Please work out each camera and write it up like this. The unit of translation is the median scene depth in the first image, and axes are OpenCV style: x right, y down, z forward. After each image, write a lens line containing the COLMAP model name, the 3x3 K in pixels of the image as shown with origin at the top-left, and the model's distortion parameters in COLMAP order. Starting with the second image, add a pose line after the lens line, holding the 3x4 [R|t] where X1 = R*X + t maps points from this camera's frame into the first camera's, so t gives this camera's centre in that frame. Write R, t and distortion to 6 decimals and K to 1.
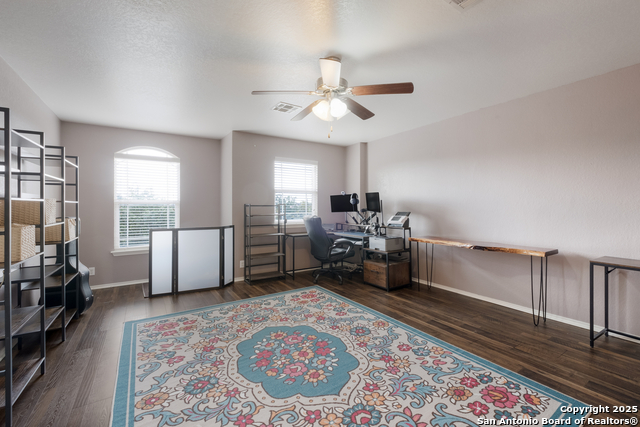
lens RADIAL K [[272.1, 0, 320.4], [0, 272.1, 211.5], [0, 0, 1]] dist [-0.000054, -0.001142]
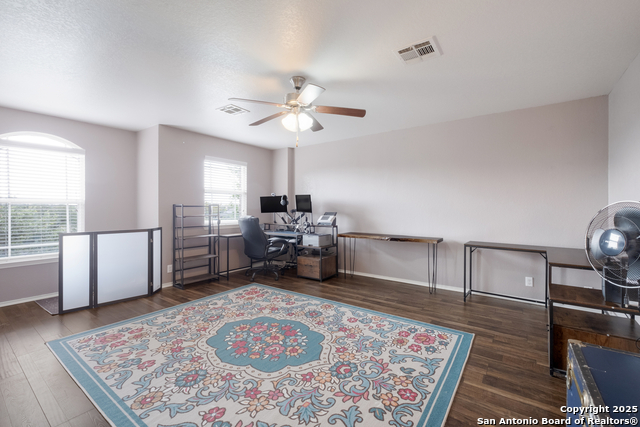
lens RADIAL K [[272.1, 0, 320.4], [0, 272.1, 211.5], [0, 0, 1]] dist [-0.000054, -0.001142]
pose [[0.933334, -0.001816, 0.359004, -0.177951], [0.004938, 0.999958, -0.007779, 0.009417], [-0.358975, 0.009033, 0.933304, -0.070812]]
